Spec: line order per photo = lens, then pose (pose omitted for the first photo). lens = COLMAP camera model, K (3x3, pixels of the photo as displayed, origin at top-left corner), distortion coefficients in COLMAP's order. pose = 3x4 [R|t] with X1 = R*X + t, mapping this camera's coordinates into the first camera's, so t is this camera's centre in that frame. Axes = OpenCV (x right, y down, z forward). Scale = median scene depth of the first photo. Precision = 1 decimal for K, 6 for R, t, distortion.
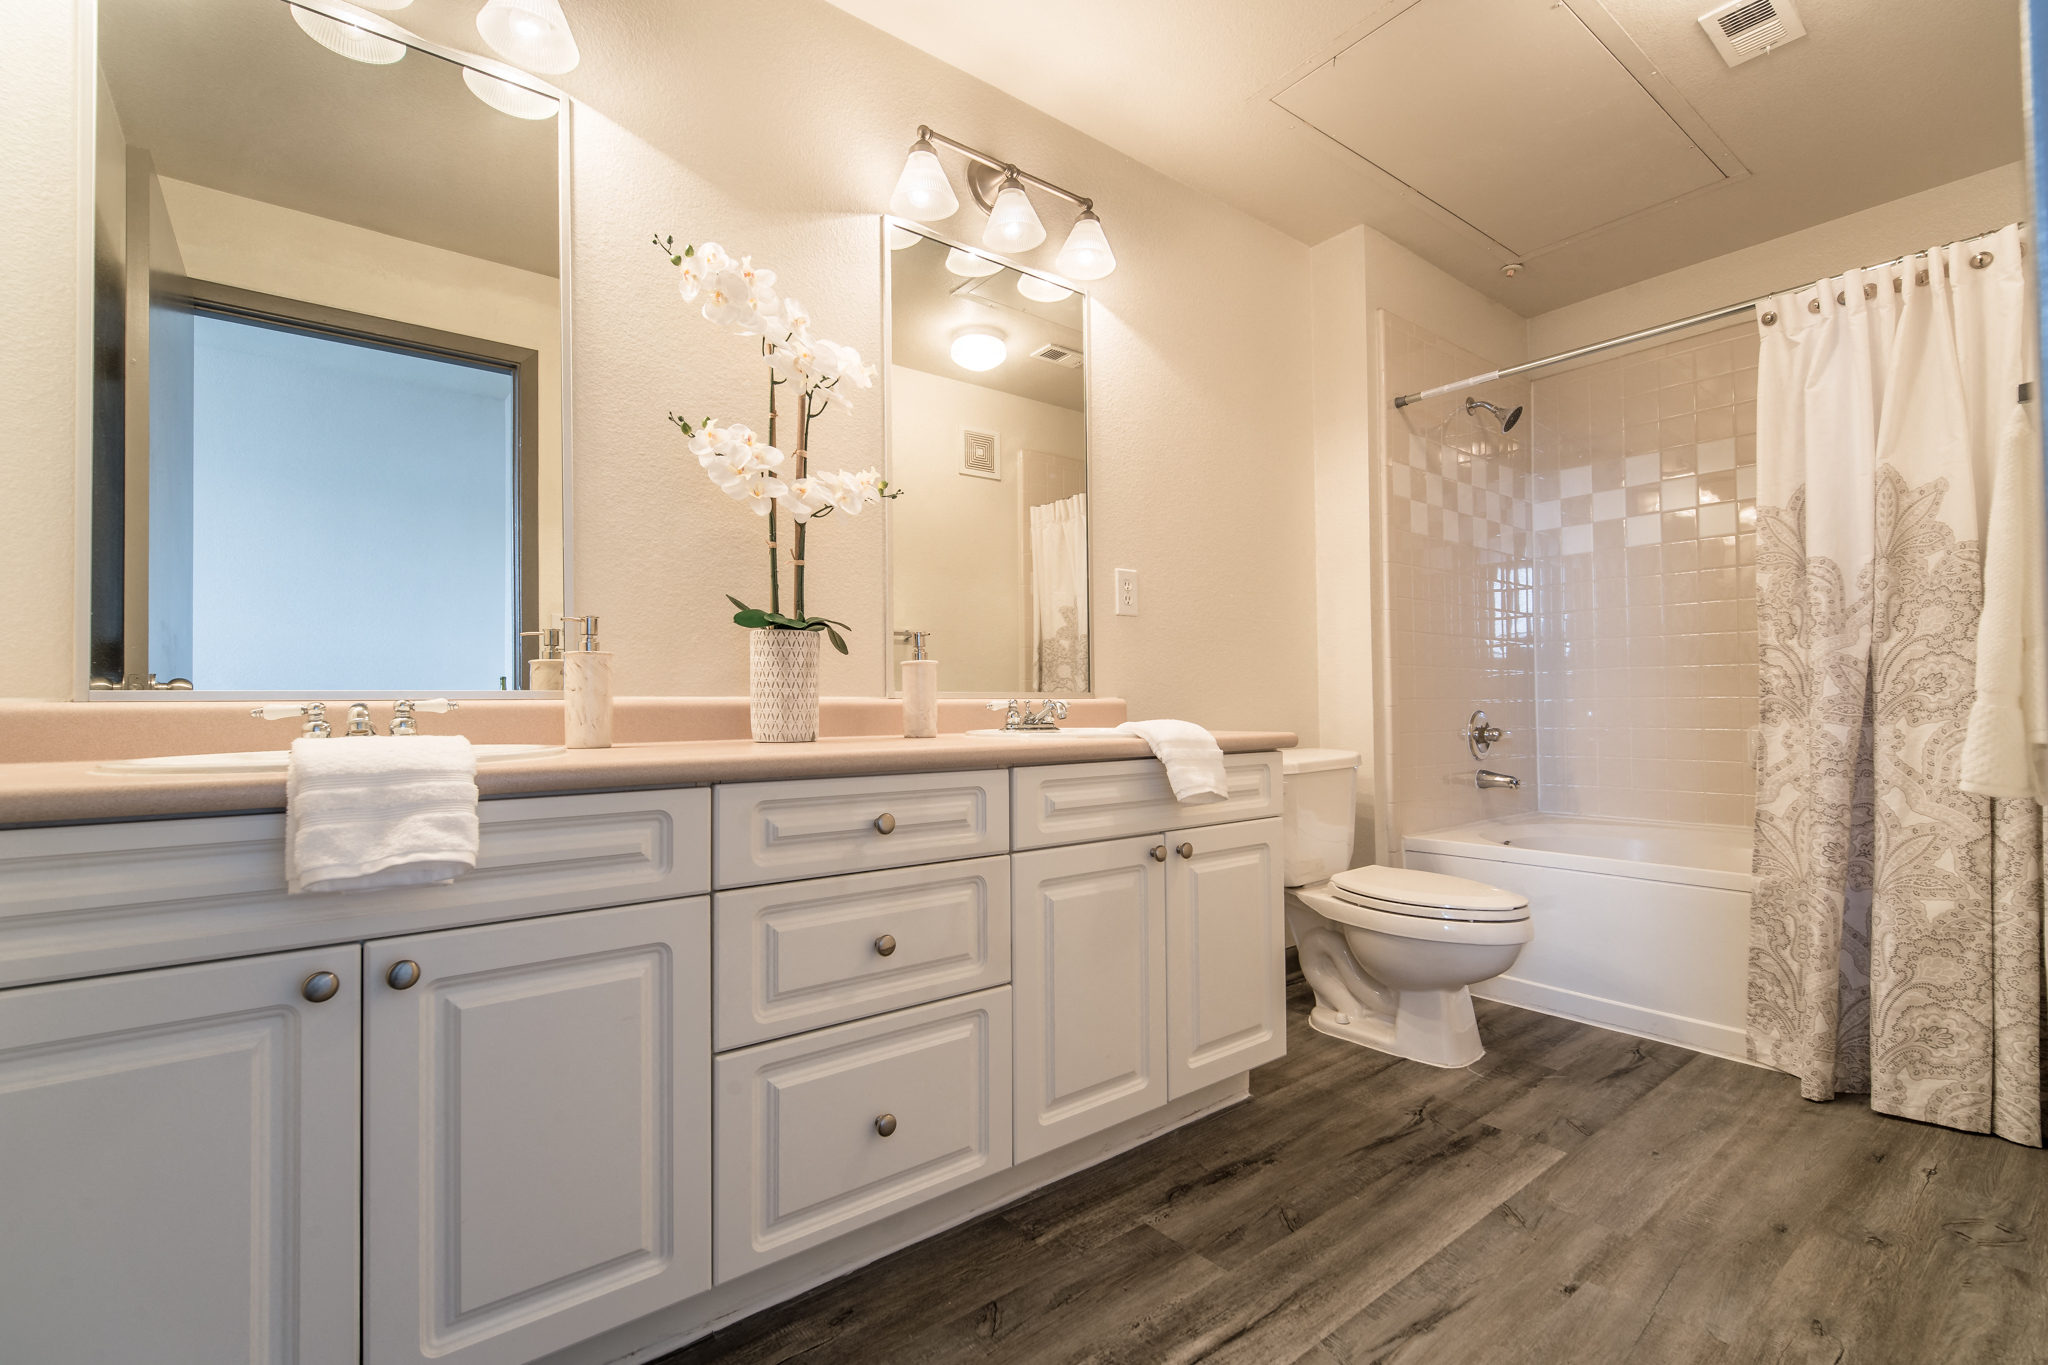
lens RADIAL K [[924.2, 0, 1022.9], [0, 924.2, 692.0], [0, 0, 1]] dist [0.001707, 0.000313]
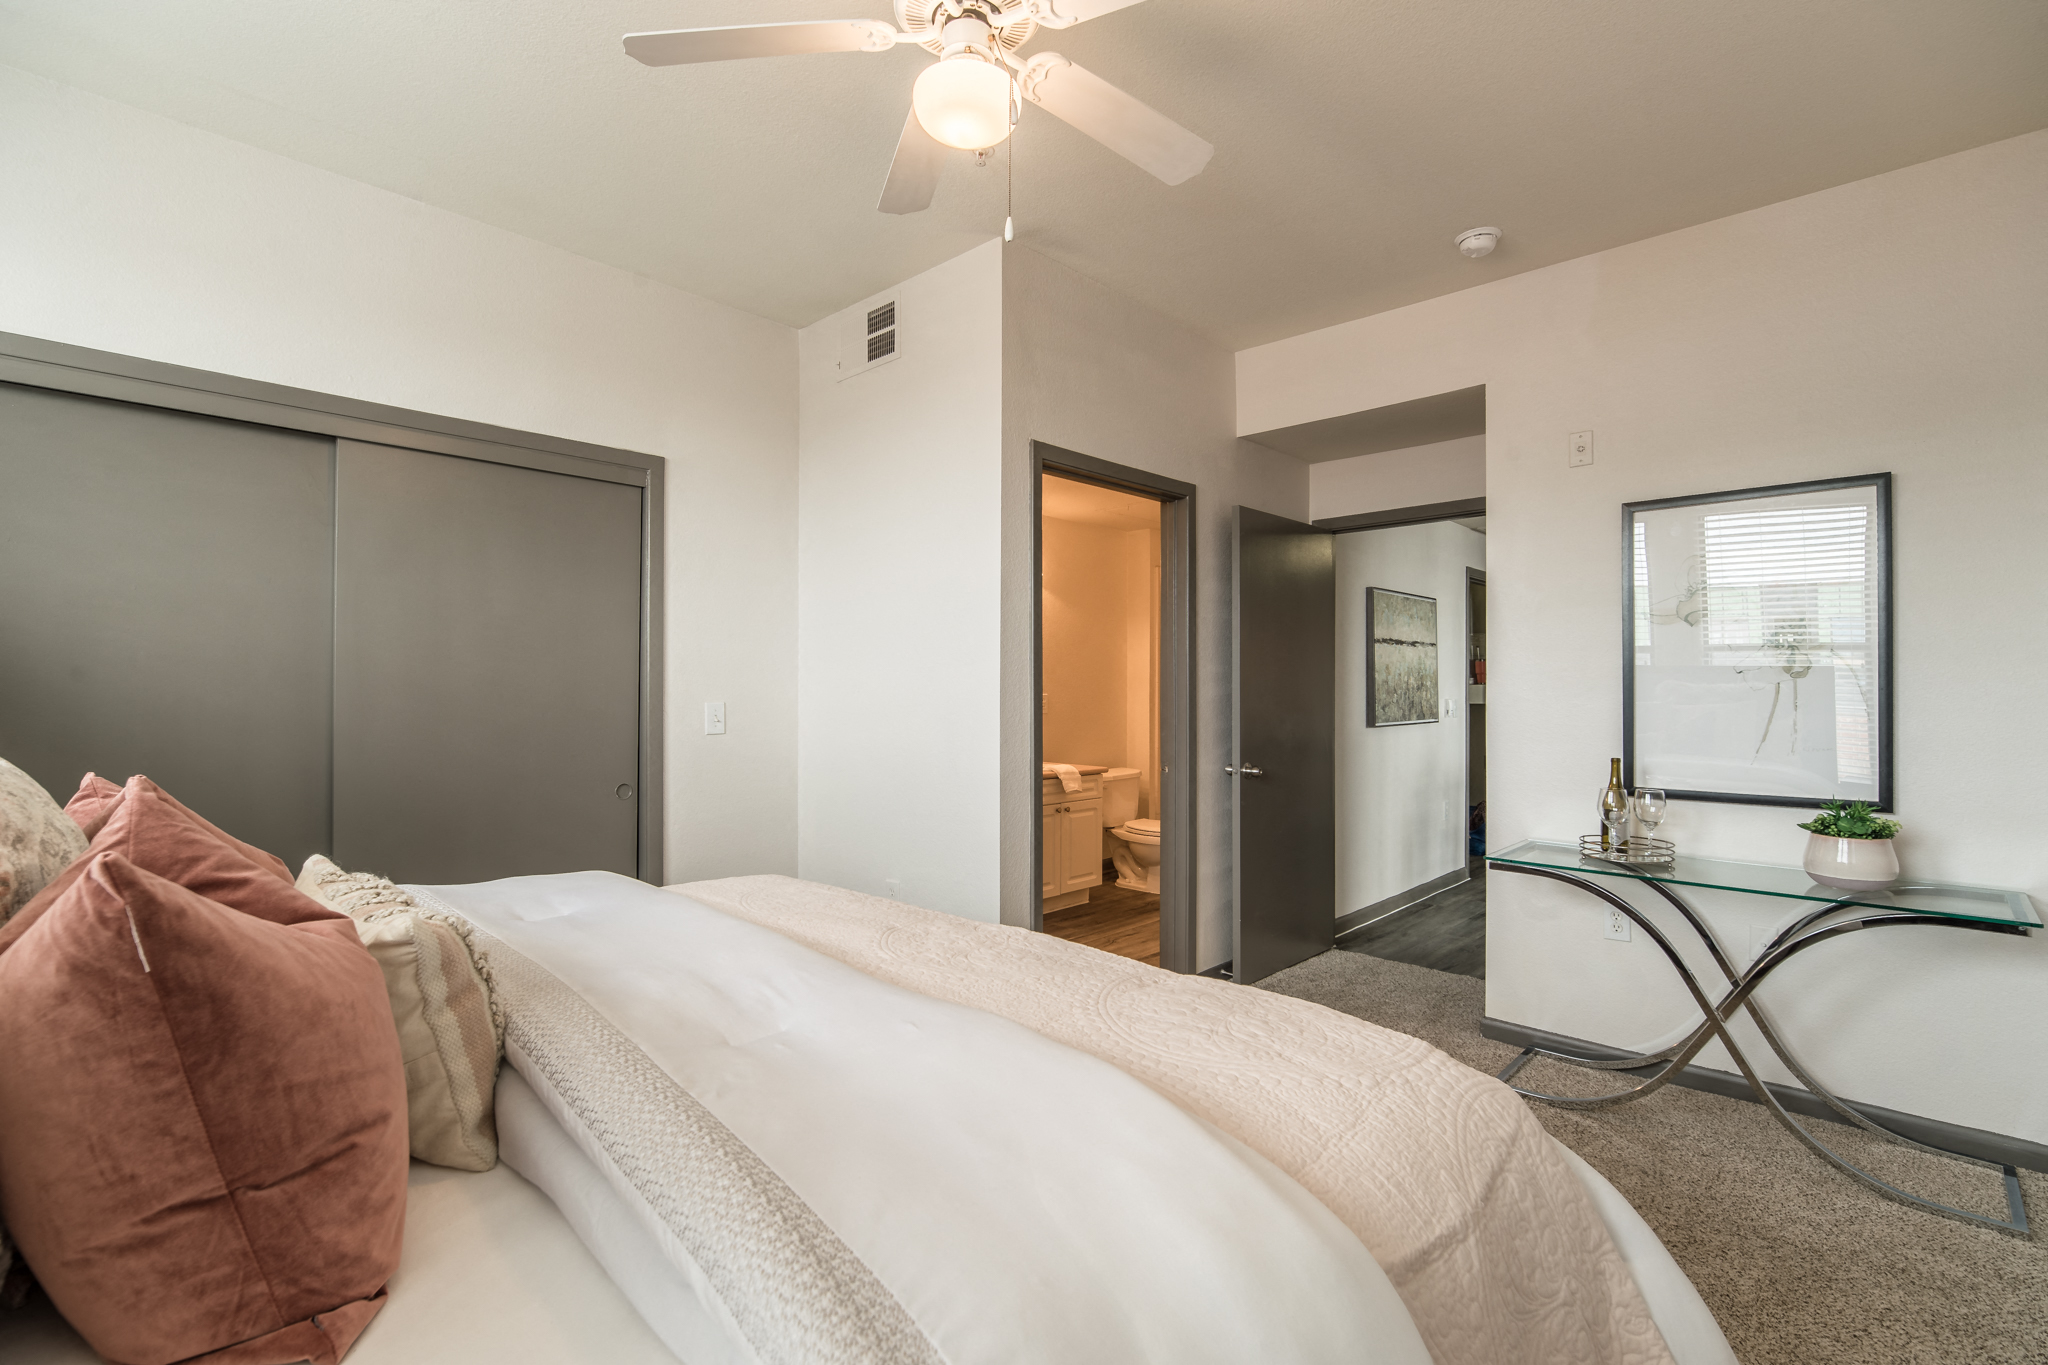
lens RADIAL K [[924.2, 0, 1023.9], [0, 924.2, 679.8], [0, 0, 1]] dist [0.001707, 0.000313]
pose [[0.989936, 0.018198, 0.140342, -0.281758], [-0.019039, 0.999808, 0.004649, -0.185479], [-0.140231, -0.007274, 0.990092, -1.391811]]
